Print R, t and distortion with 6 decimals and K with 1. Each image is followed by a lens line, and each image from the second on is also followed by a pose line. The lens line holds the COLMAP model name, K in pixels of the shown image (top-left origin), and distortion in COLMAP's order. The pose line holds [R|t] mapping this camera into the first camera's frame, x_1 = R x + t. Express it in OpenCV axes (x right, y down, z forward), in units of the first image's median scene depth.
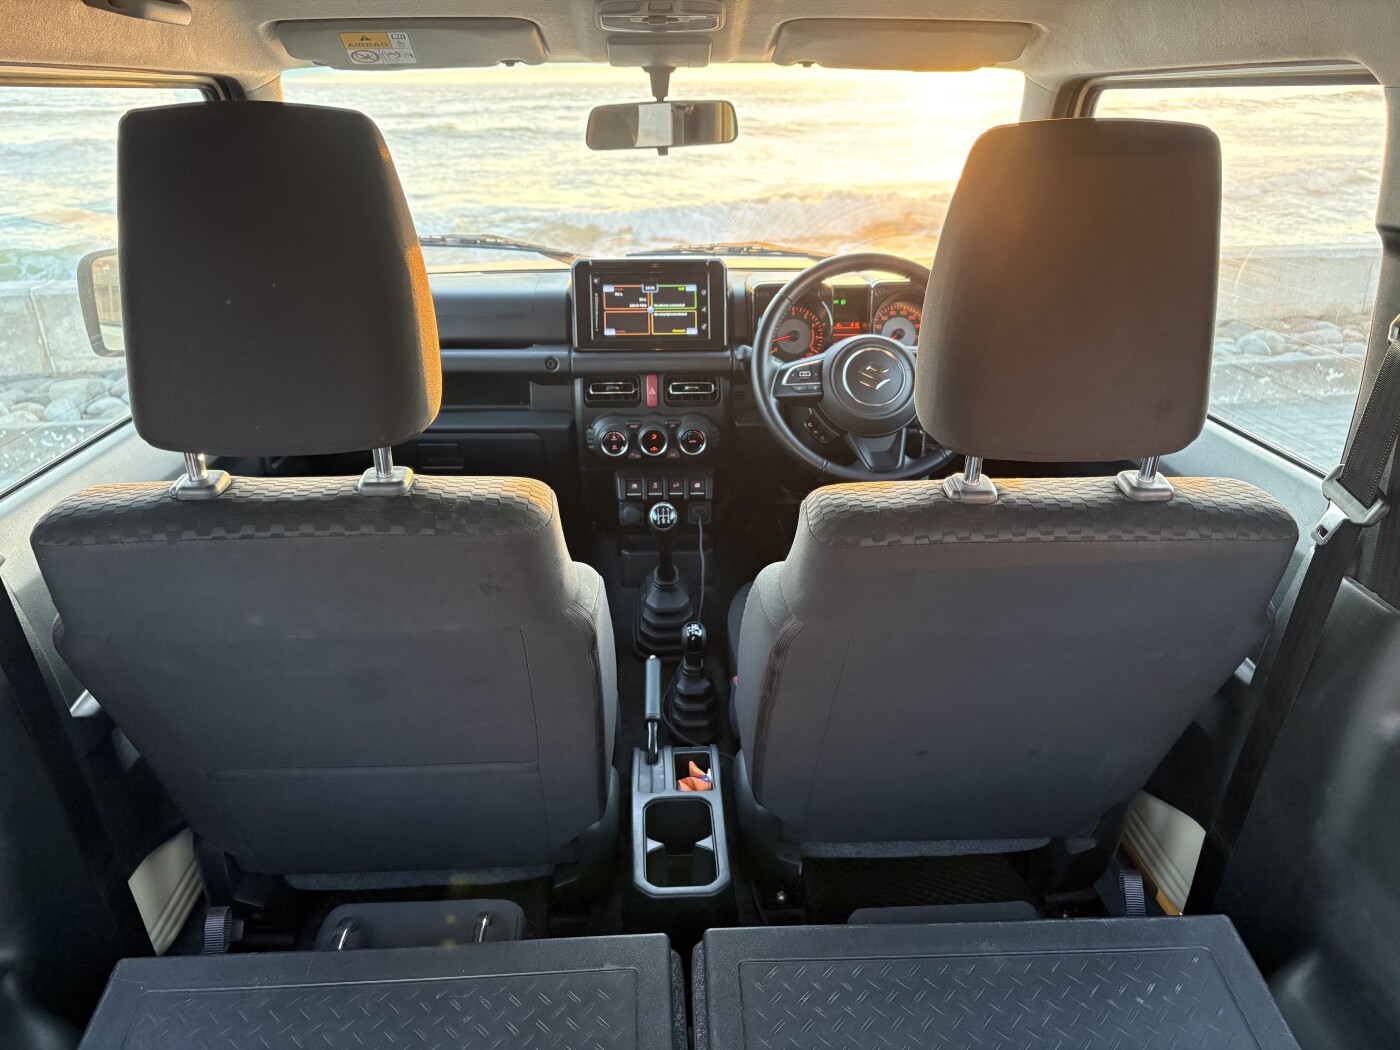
lens RADIAL K [[1058.6, 0, 700.6], [0, 1058.6, 526.9], [0, 0, 1]] dist [0.056204, -0.005324]
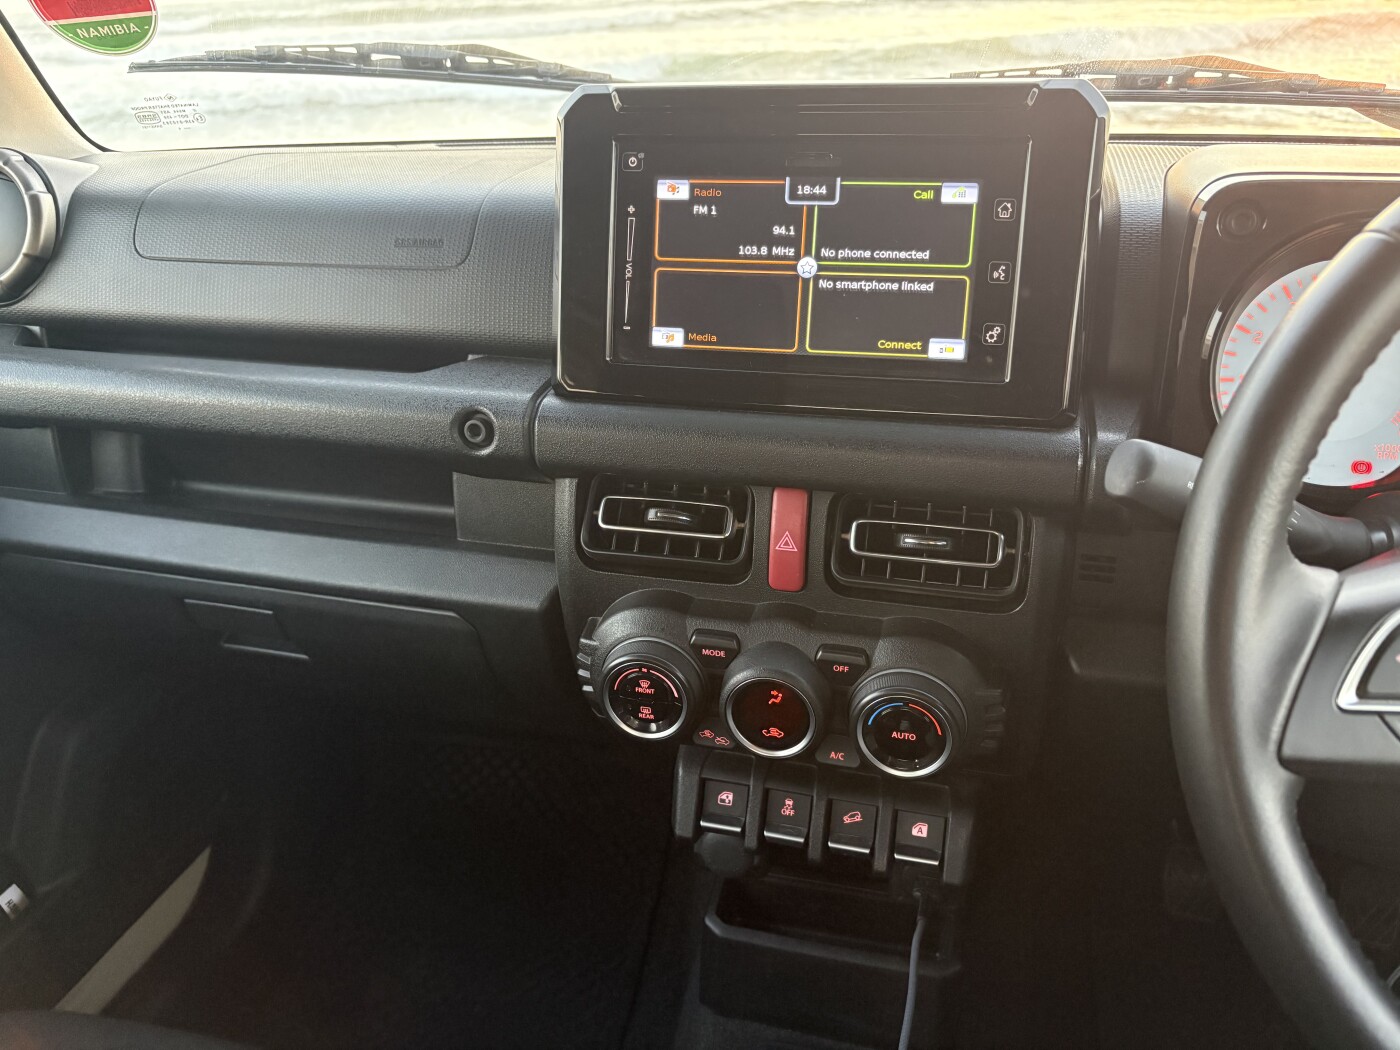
lens RADIAL K [[1058.6, 0, 696.4], [0, 1058.6, 522.2], [0, 0, 1]] dist [0.056204, -0.005324]
pose [[0.947143, 0.115620, -0.299252, 0.019048], [-0.092767, 0.991655, 0.089527, -0.158321], [0.307106, -0.057034, 0.949965, 0.708686]]
